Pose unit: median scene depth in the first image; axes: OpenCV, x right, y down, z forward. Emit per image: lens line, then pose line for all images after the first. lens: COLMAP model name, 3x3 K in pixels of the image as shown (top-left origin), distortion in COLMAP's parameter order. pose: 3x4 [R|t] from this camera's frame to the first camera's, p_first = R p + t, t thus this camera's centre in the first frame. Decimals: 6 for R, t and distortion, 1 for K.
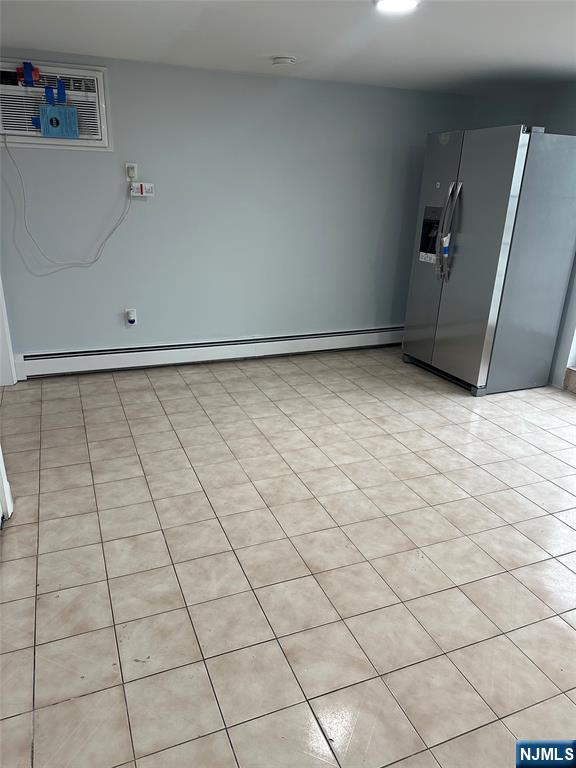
lens RADIAL K [[538.9, 0, 283.9], [0, 538.9, 383.7], [0, 0, 1]] dist [0.060572, -0.070136]
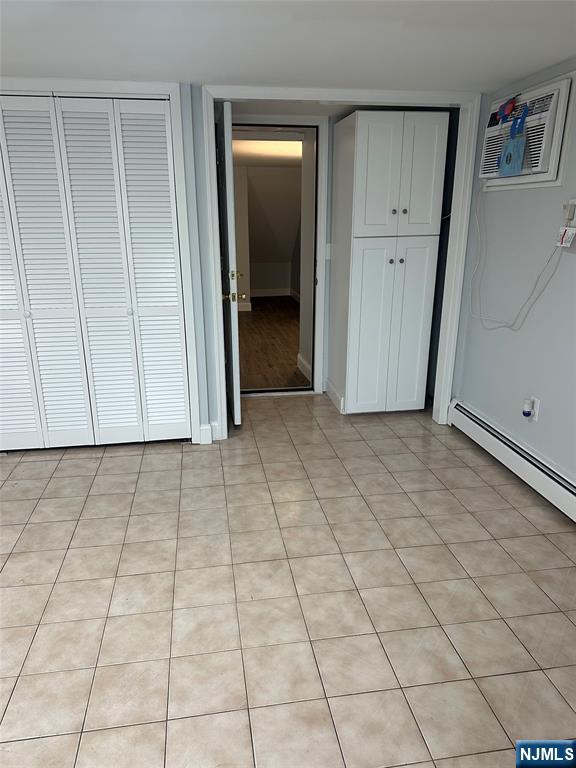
lens RADIAL K [[538.9, 0, 286.5], [0, 538.9, 380.8], [0, 0, 1]] dist [0.060572, -0.070136]
pose [[-0.226434, 0.269143, -0.936104, 0.619230], [-0.331396, 0.882442, 0.333876, -0.385919], [0.915917, 0.385822, -0.110622, 1.024177]]
